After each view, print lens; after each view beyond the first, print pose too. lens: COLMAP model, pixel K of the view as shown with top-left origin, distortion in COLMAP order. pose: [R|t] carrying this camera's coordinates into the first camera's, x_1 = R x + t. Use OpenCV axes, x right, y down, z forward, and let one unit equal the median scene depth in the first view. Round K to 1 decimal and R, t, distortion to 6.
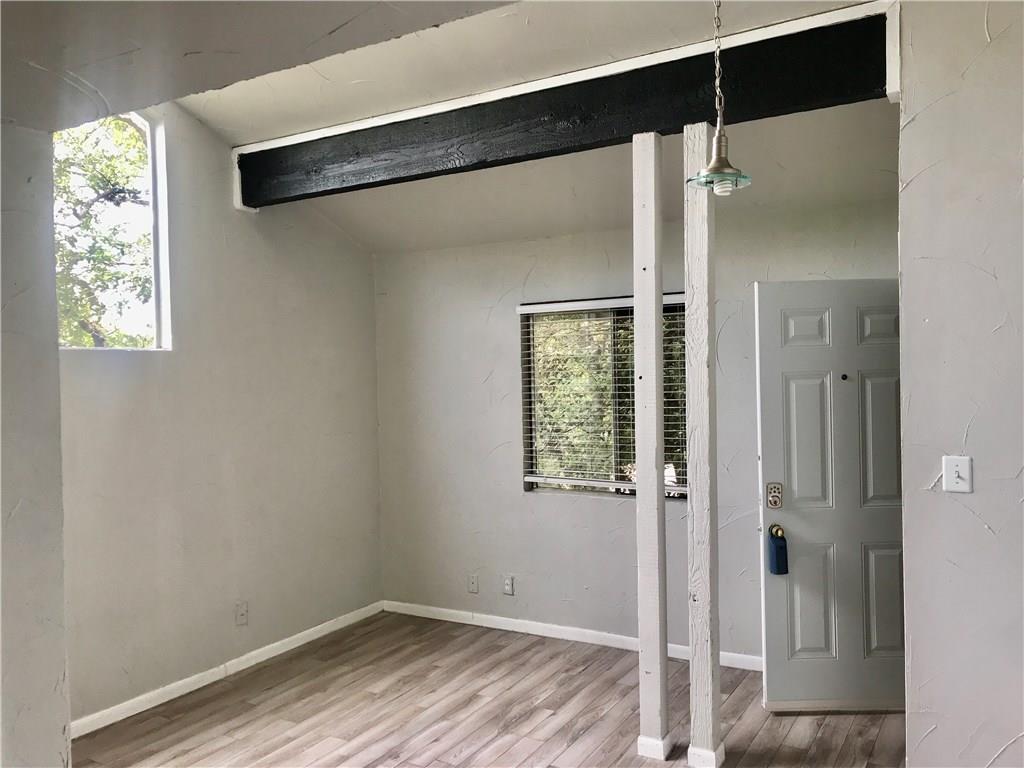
lens RADIAL K [[846.0, 0, 506.3], [0, 846.0, 379.0], [0, 0, 1]] dist [0.027430, -0.015784]
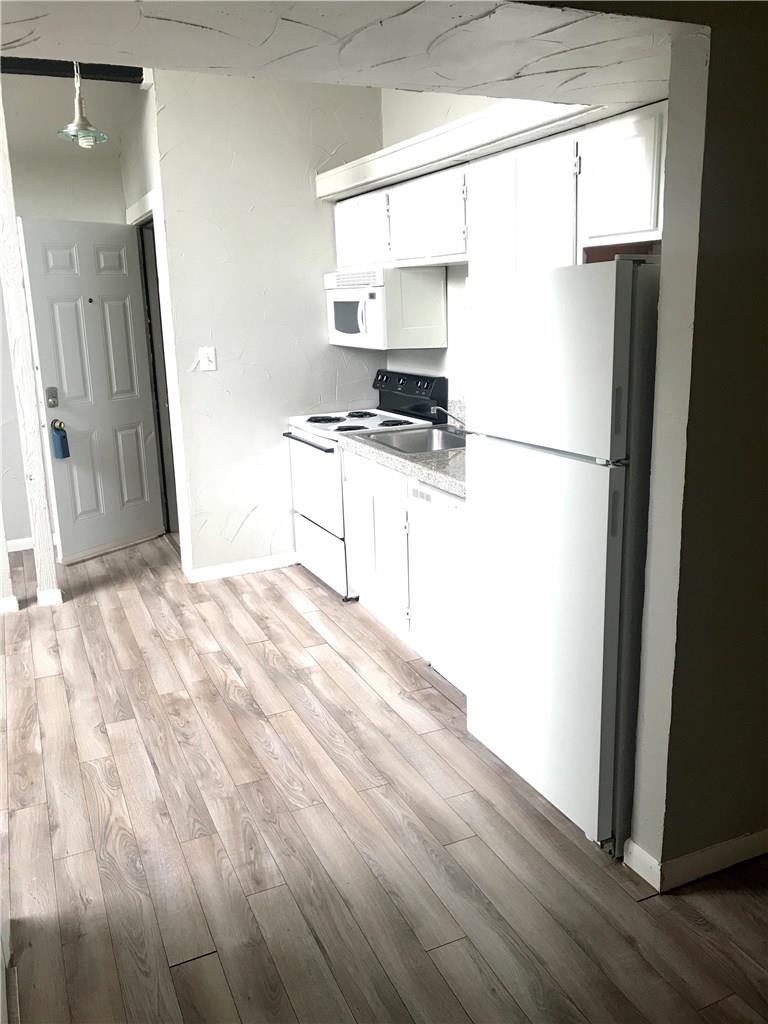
lens RADIAL K [[846.0, 0, 378.8], [0, 846.0, 506.5], [0, 0, 1]] dist [0.027430, -0.015784]
pose [[0.570871, -0.188348, 0.799144, -0.429643], [0.026750, 0.977082, 0.211176, 0.041019], [-0.820604, -0.099177, 0.562826, -0.117391]]
